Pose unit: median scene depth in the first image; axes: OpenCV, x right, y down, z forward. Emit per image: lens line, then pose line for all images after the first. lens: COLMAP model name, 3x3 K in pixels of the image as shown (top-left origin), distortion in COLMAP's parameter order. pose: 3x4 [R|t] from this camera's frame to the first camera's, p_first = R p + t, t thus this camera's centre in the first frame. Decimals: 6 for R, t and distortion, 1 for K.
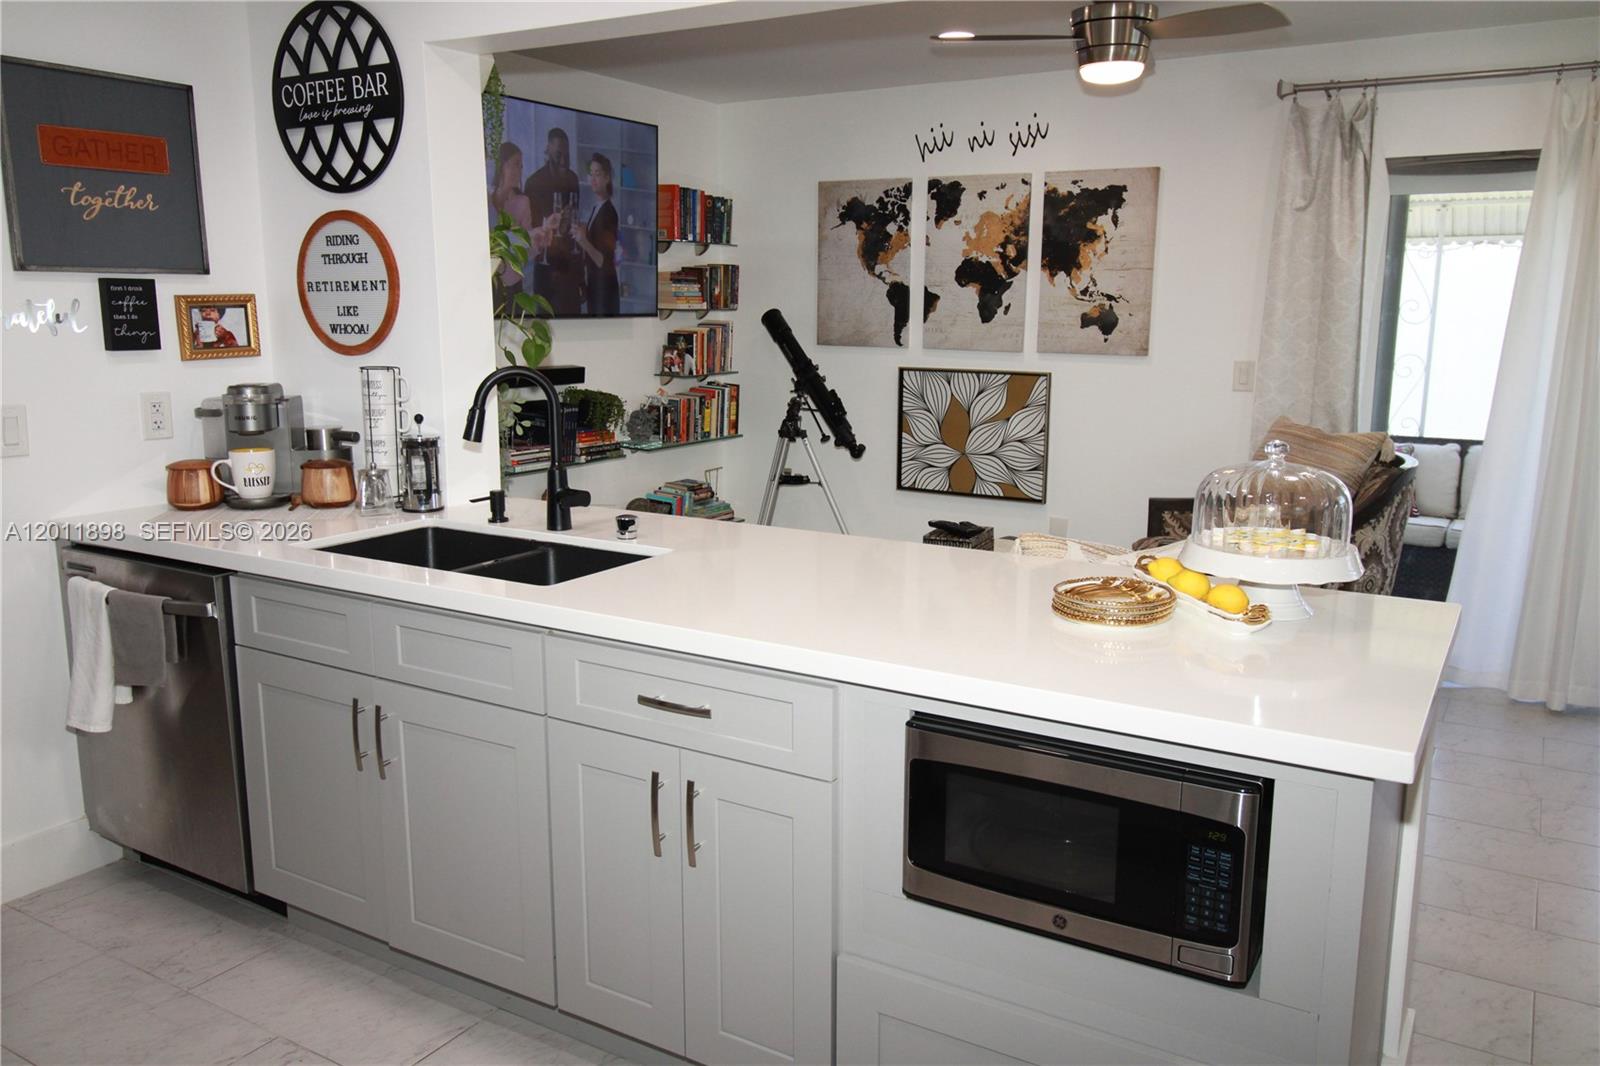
lens RADIAL K [[1229.8, 0, 801.9], [0, 1229.8, 524.9], [0, 0, 1]] dist [0.014022, -0.009668]
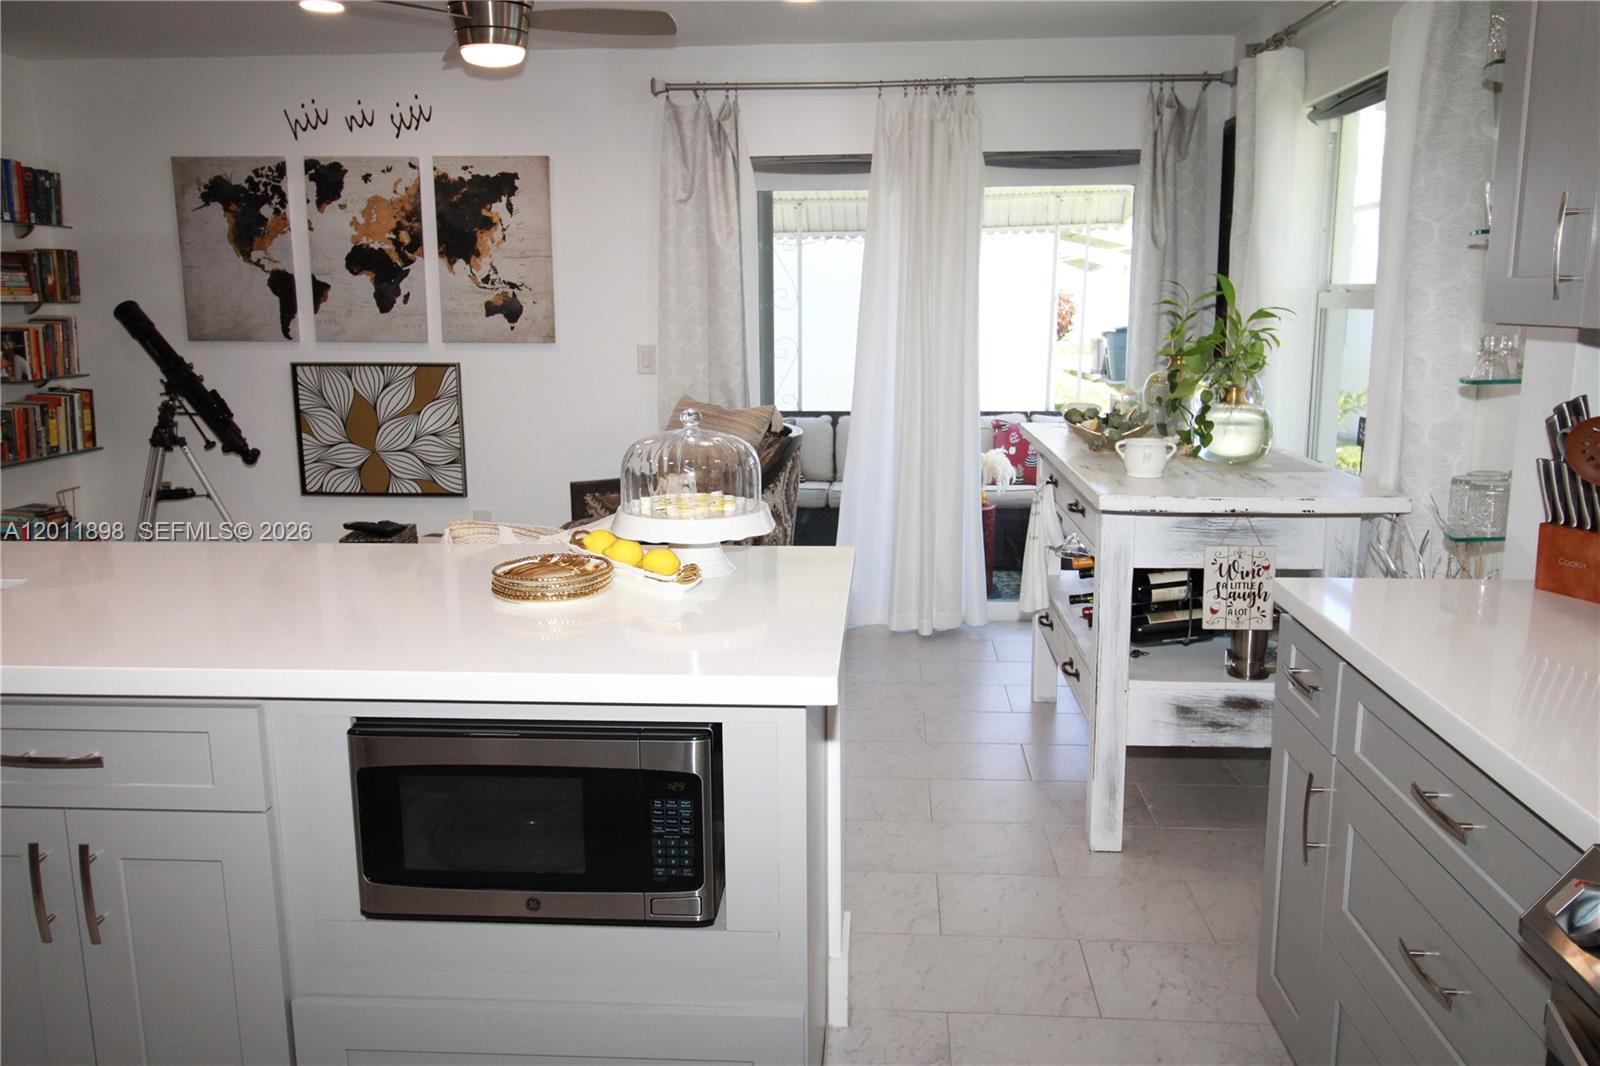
lens RADIAL K [[1229.8, 0, 804.8], [0, 1229.8, 525.0], [0, 0, 1]] dist [0.014022, -0.009668]
pose [[0.889025, -0.092268, 0.448466, -0.004261], [0.091237, 0.995541, 0.023958, 0.006259], [-0.448677, 0.019617, 0.893479, 0.006245]]
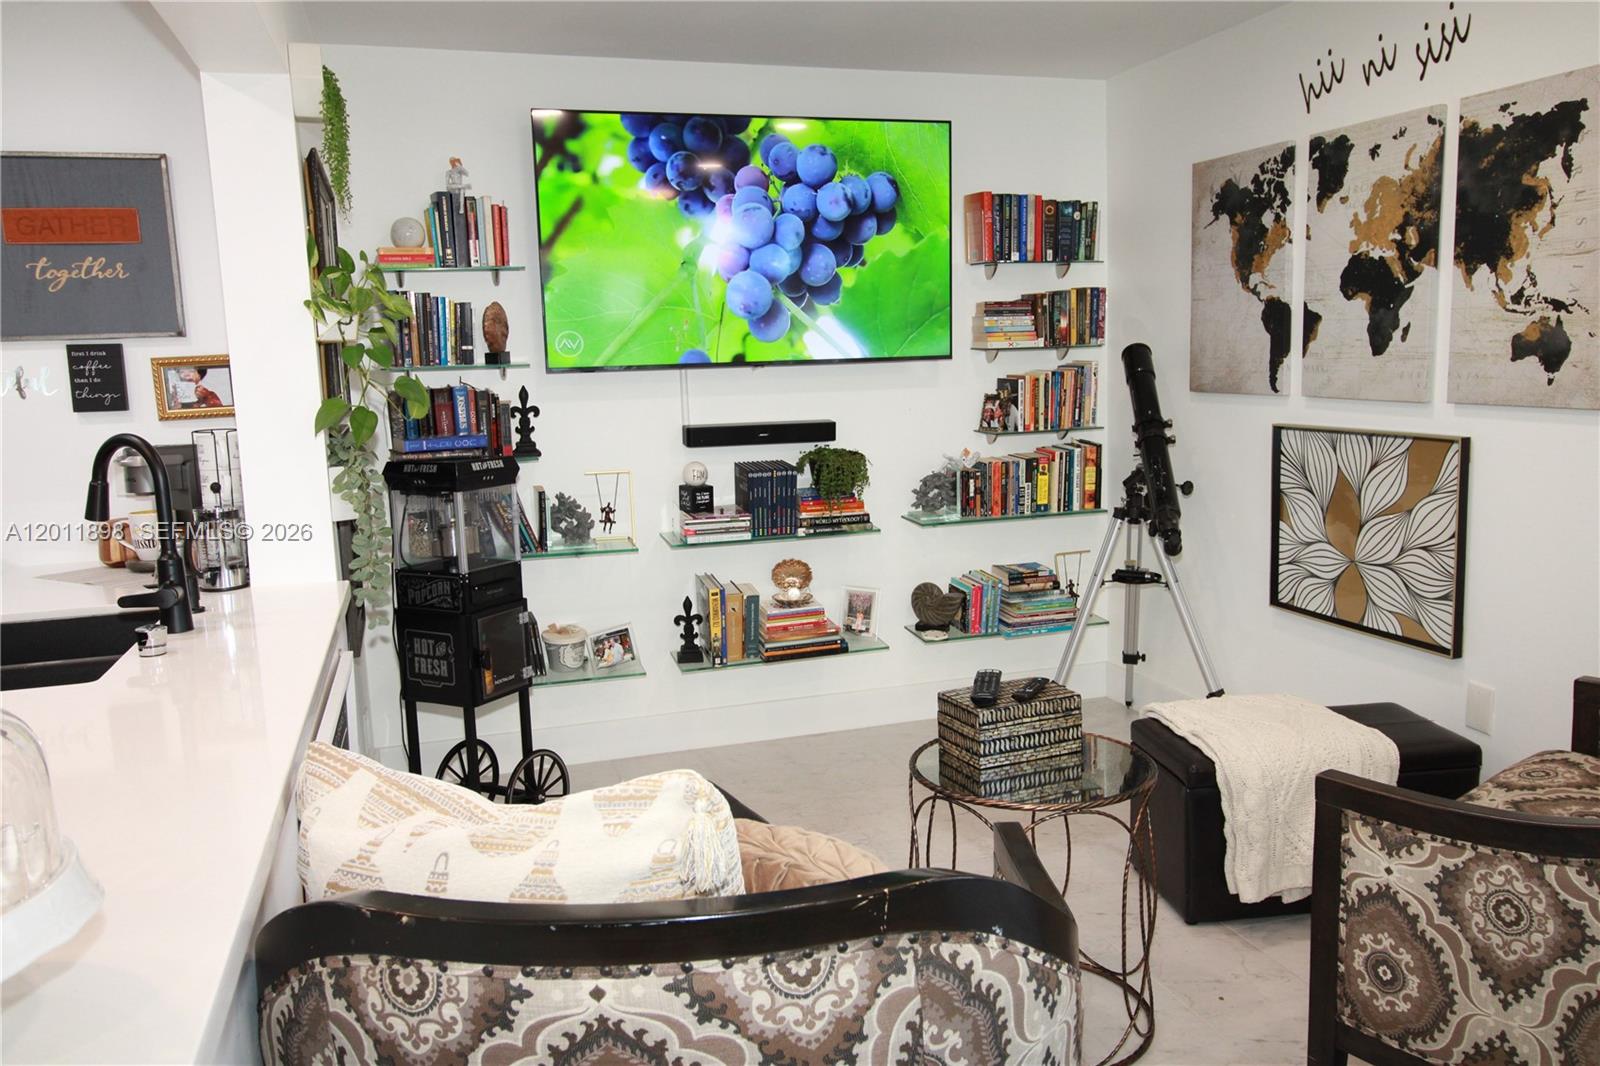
lens RADIAL K [[1229.8, 0, 802.1], [0, 1229.8, 526.7], [0, 0, 1]] dist [0.014022, -0.009668]
pose [[0.749300, 0.064716, -0.659061, 0.361279], [-0.084251, 0.996442, 0.002058, -0.056848], [0.656849, 0.053984, 0.752087, 0.358228]]
